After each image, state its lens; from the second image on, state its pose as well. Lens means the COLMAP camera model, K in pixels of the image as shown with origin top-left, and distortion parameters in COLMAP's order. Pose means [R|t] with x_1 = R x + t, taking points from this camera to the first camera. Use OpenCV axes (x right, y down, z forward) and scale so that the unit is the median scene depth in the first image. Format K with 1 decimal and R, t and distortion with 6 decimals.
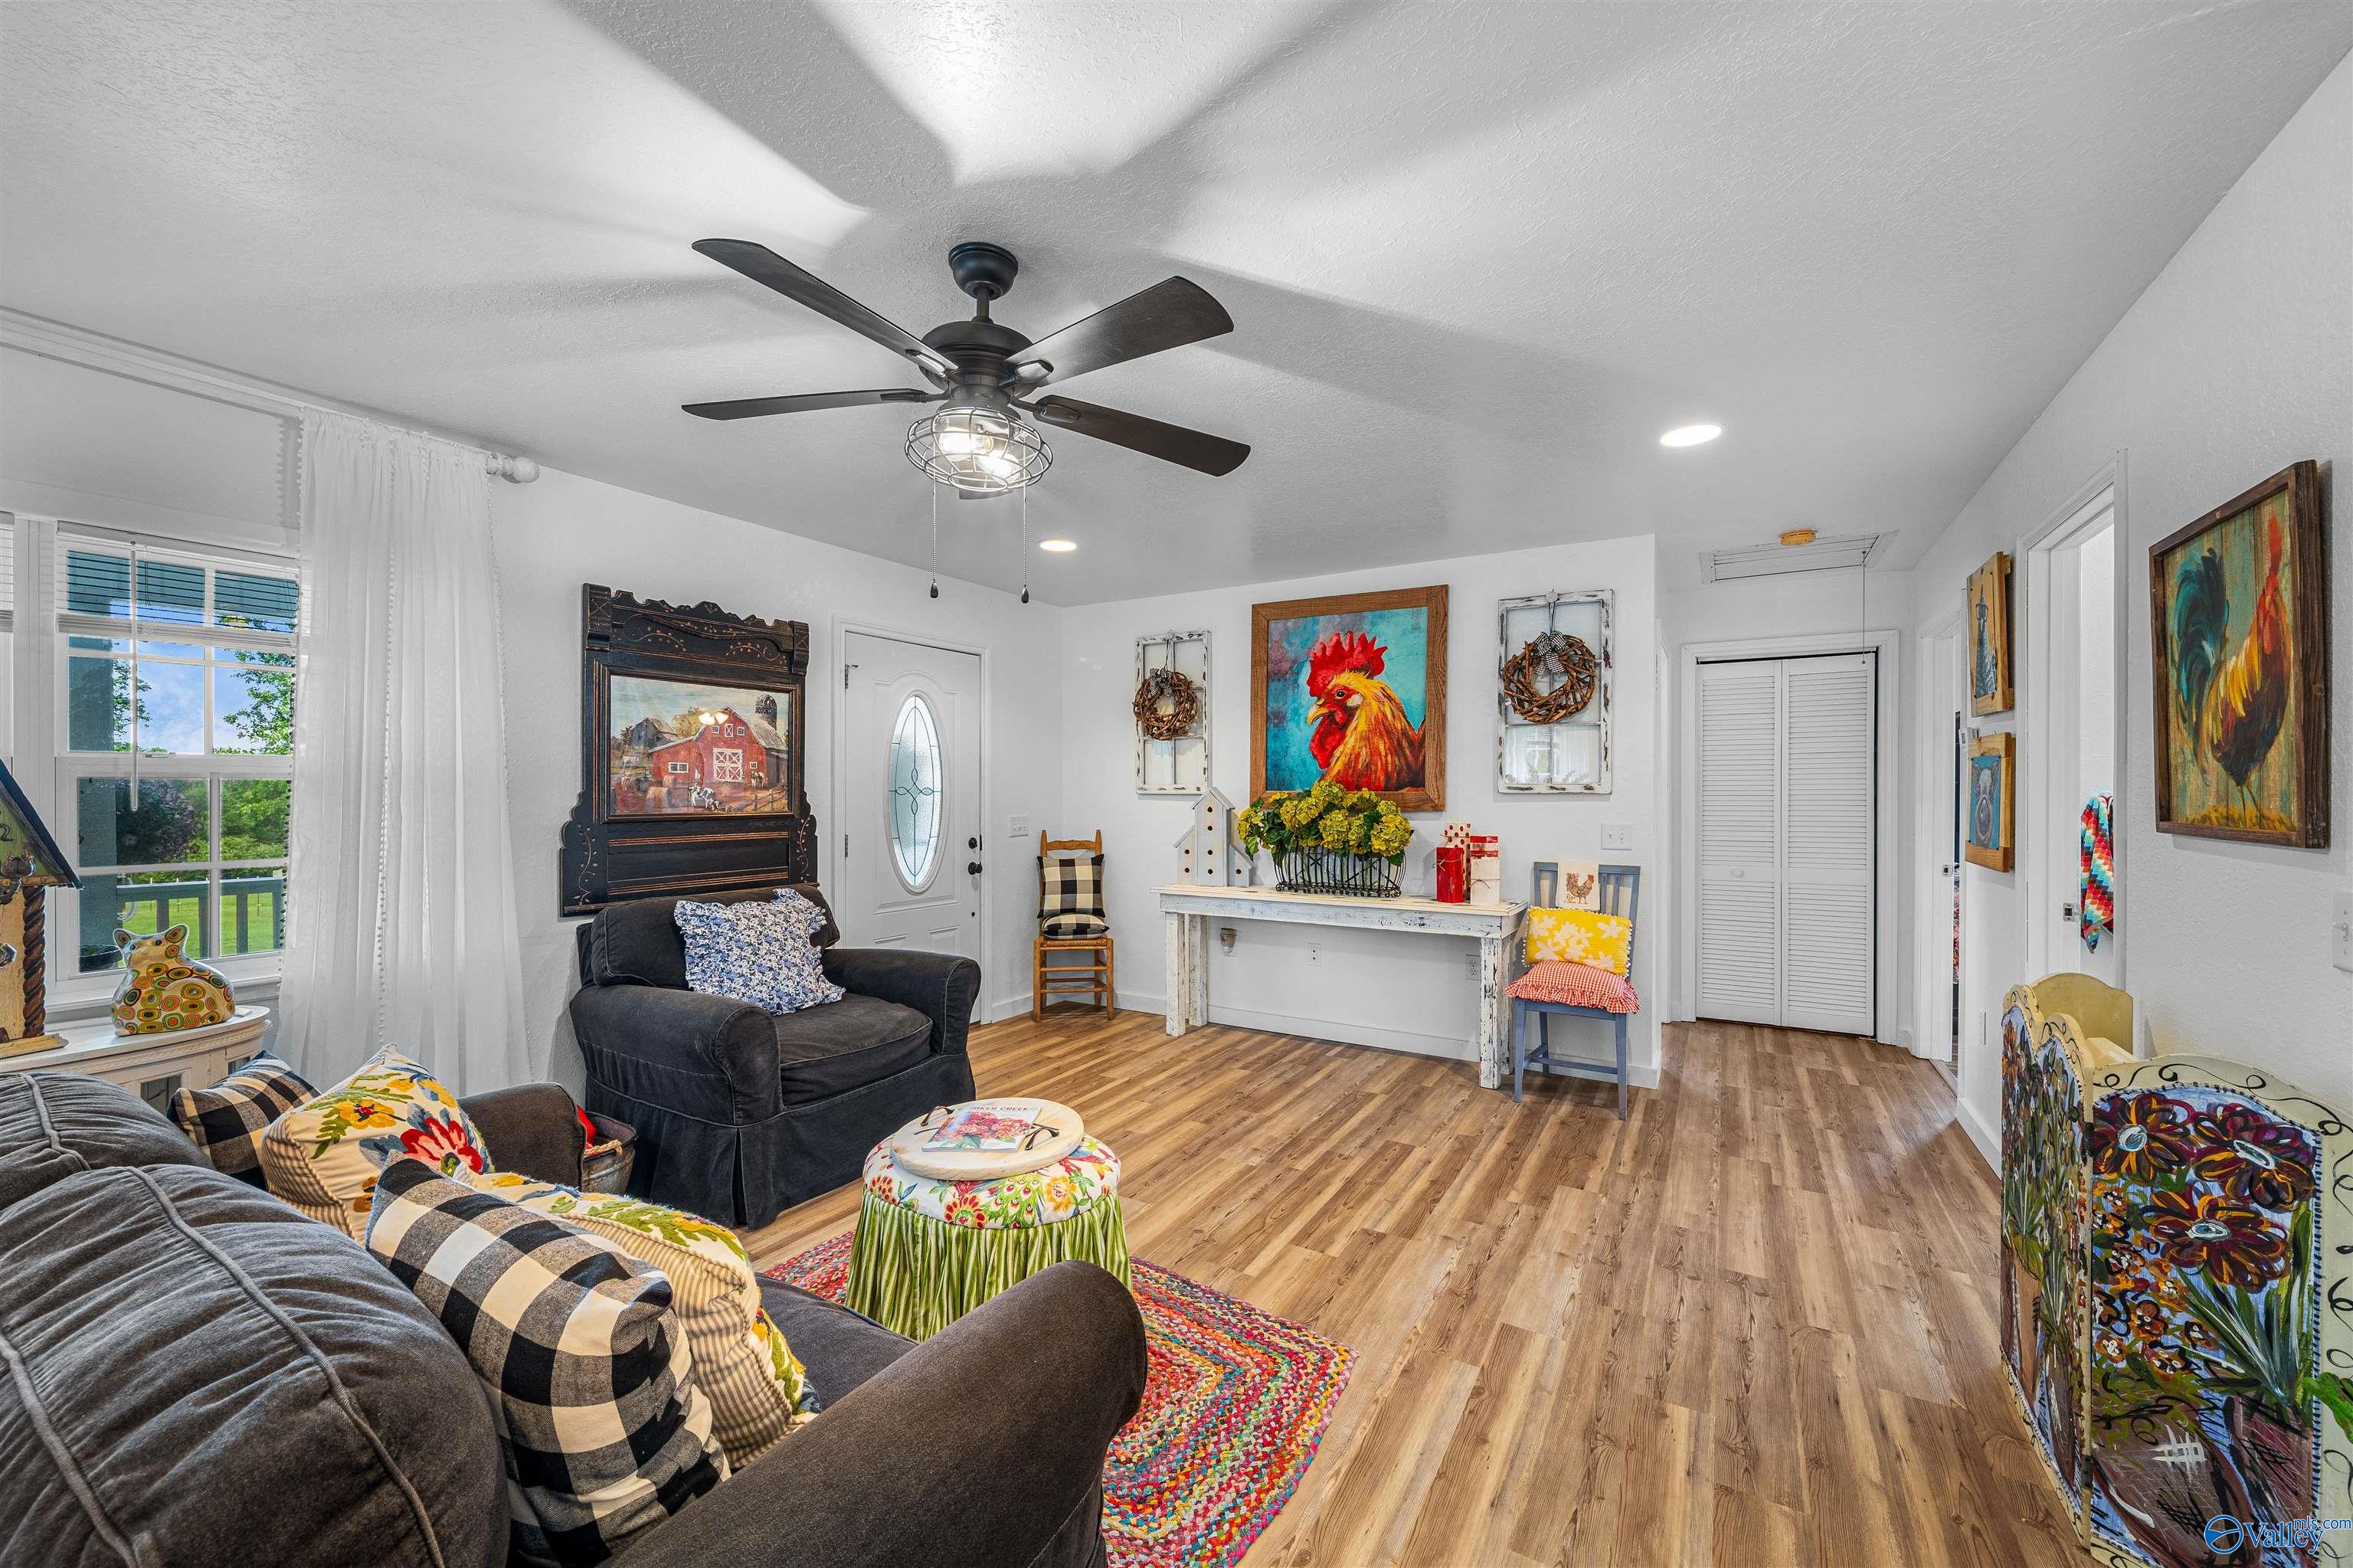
lens RADIAL K [[938.6, 0, 1159.0], [0, 938.6, 790.1], [0, 0, 1]] dist [0.000576, 0.000060]
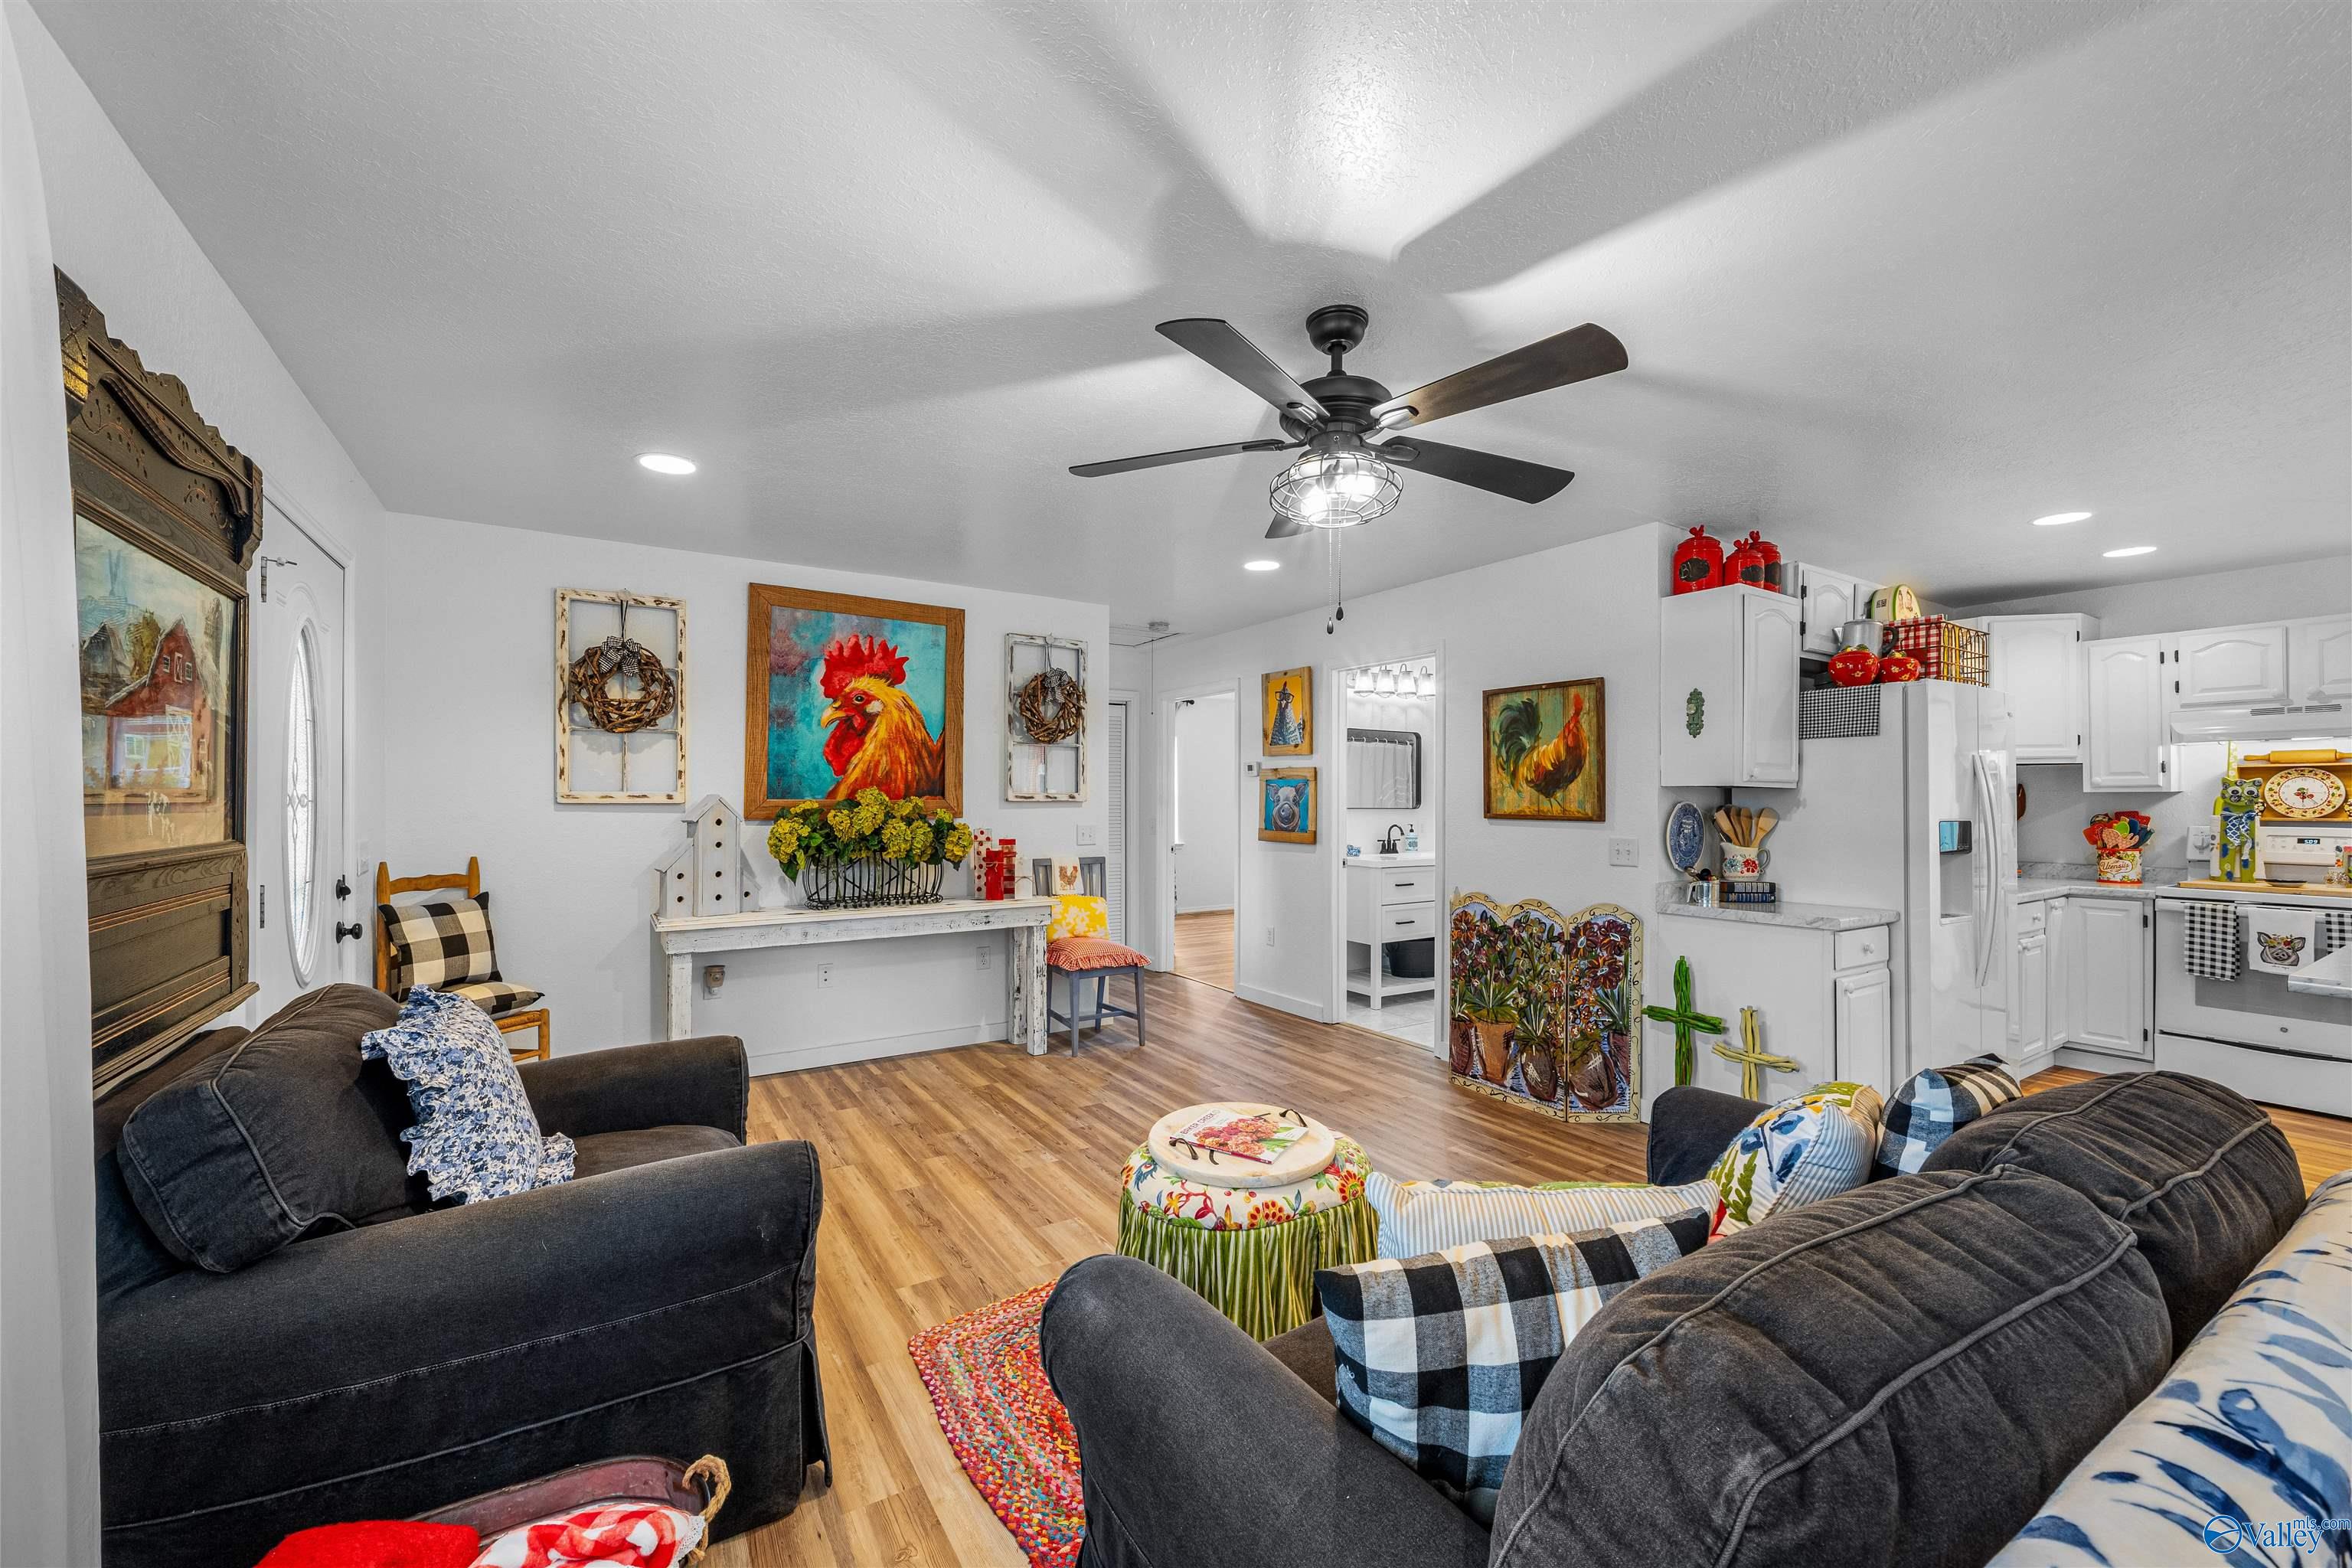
lens RADIAL K [[932.3, 0, 1176.0], [0, 932.3, 790.0], [0, 0, 1]] dist [-0.000243, -0.000008]
pose [[0.431035, 0.008440, 0.902296, -0.659710], [-0.001544, 0.999962, -0.008616, -0.001285], [-0.902334, 0.002321, 0.431032, 0.369534]]
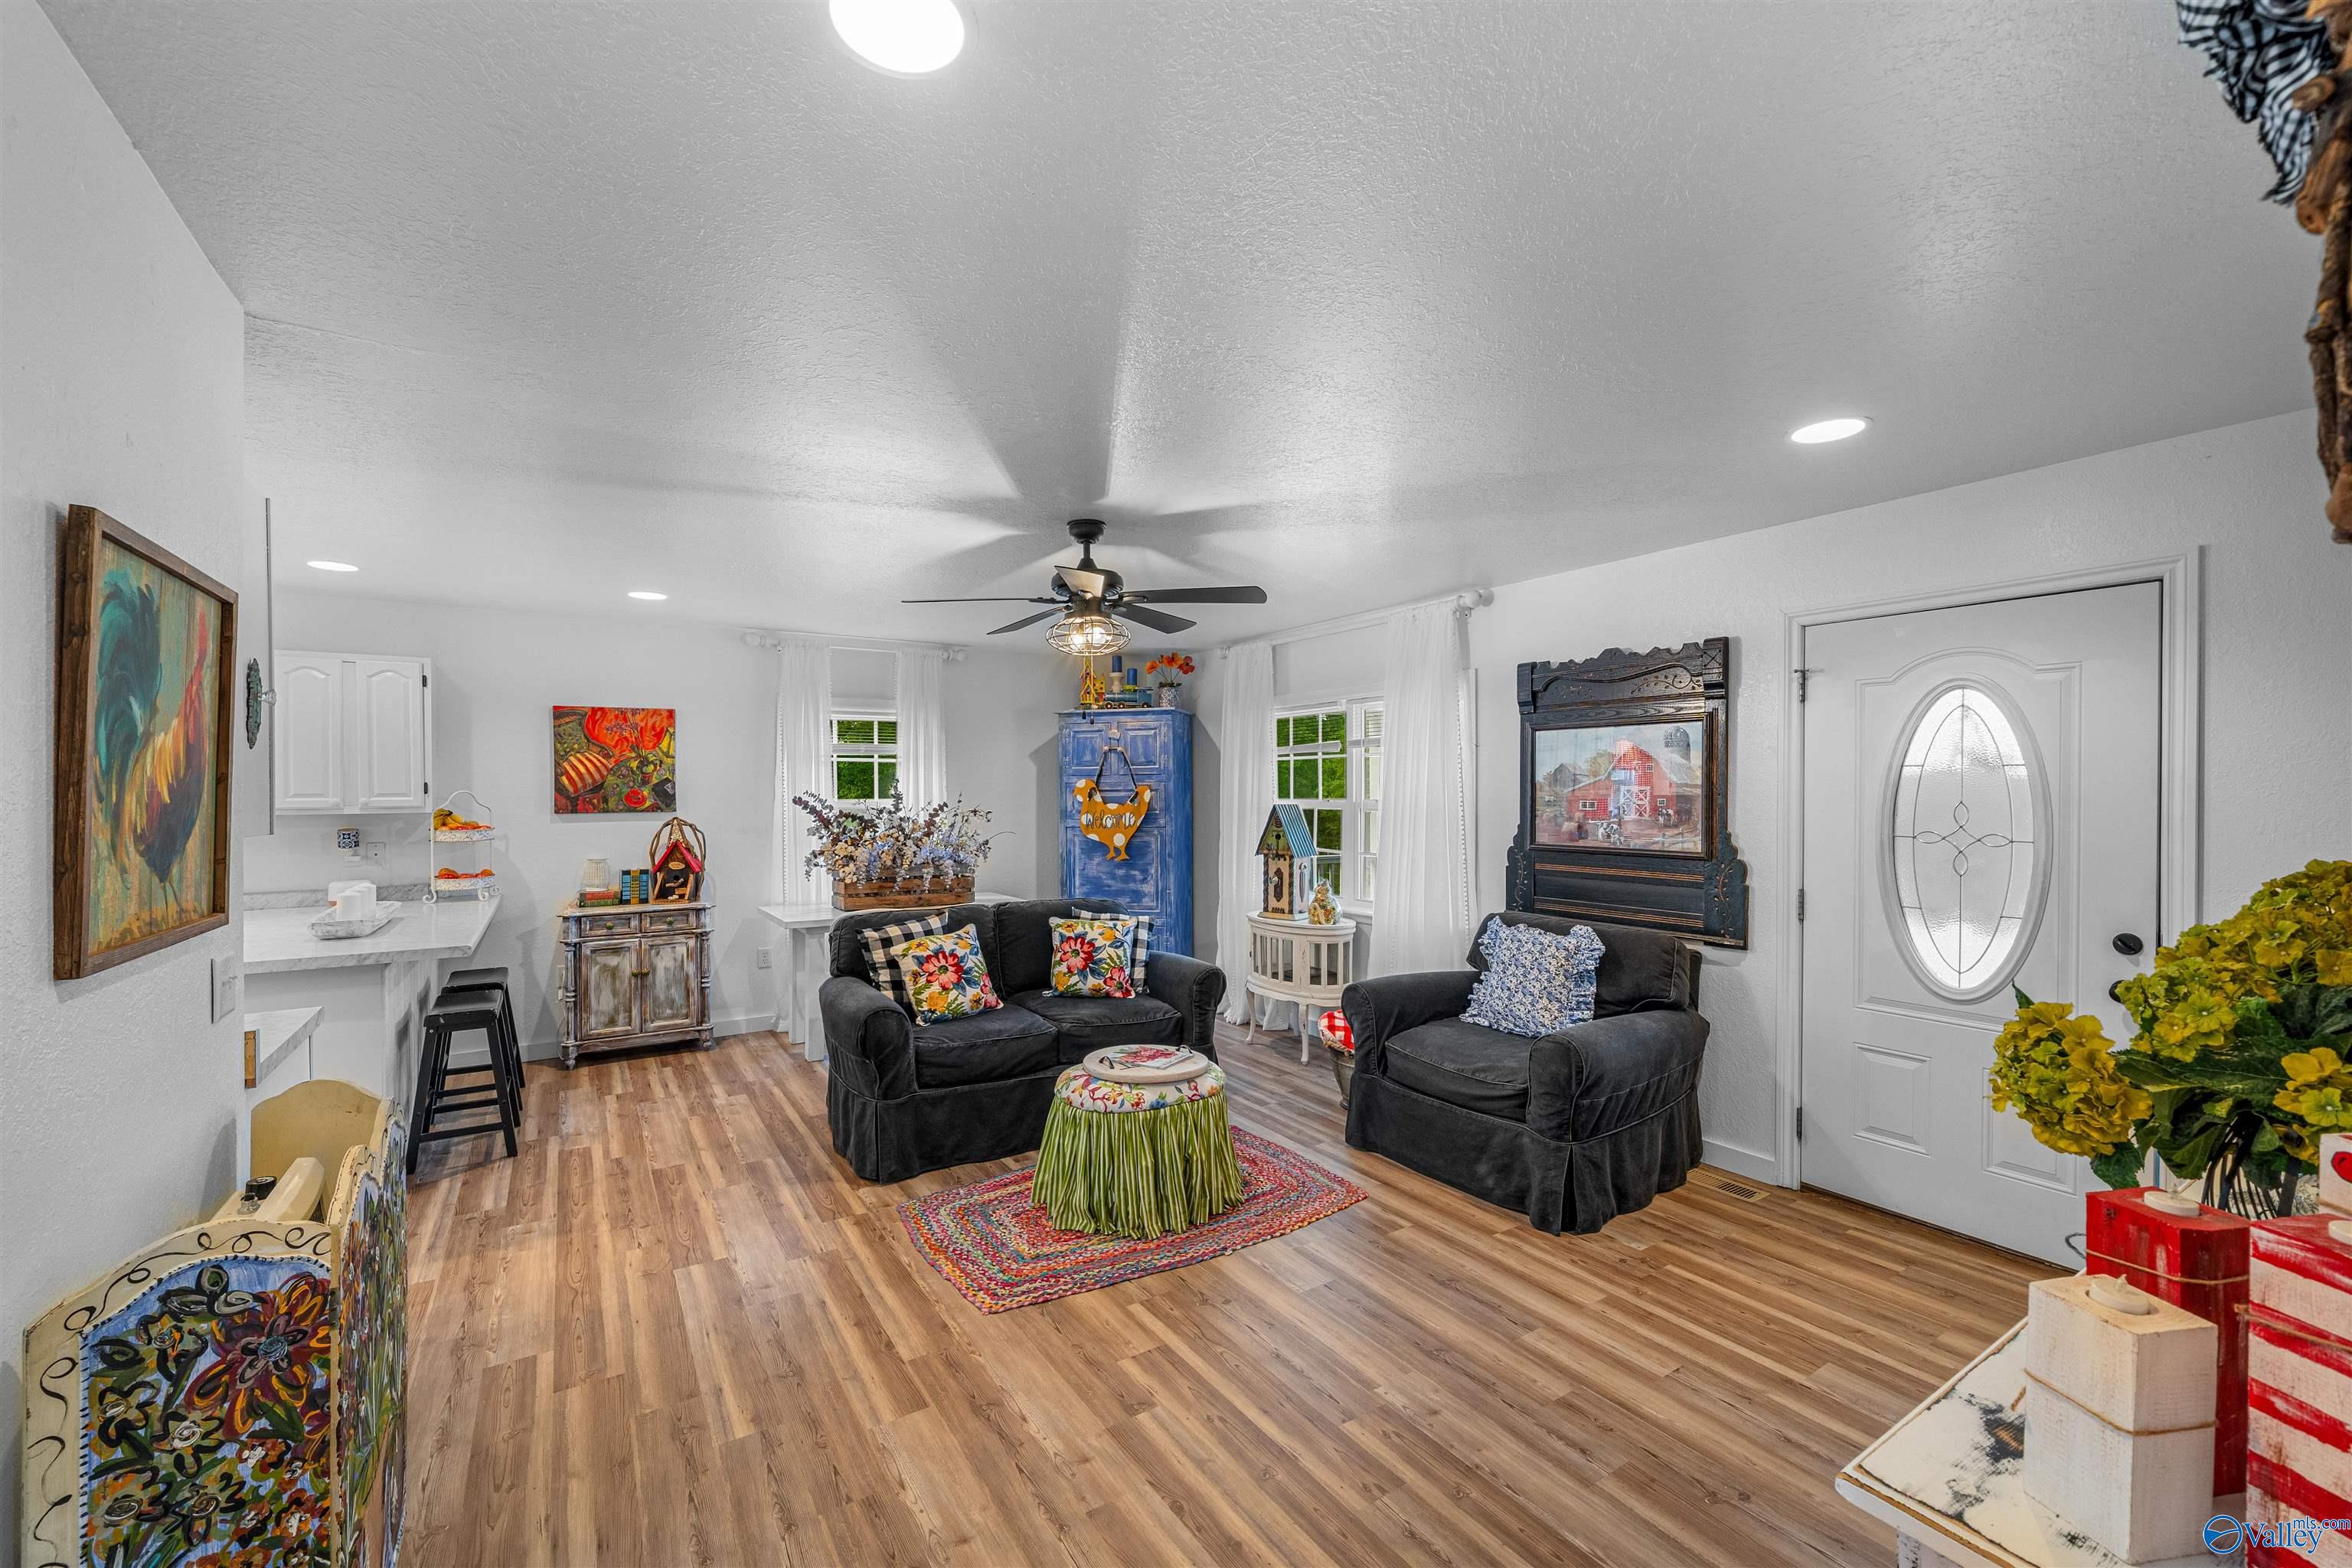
lens RADIAL K [[938.1, 0, 1158.5], [0, 938.1, 790.1], [0, 0, 1]] dist [0.000576, 0.000060]
pose [[-0.445677, 0.000796, -0.895193, 0.678819], [-0.000246, 0.999999, 0.001012, -0.040810], [0.895194, 0.000671, -0.445677, 0.990957]]
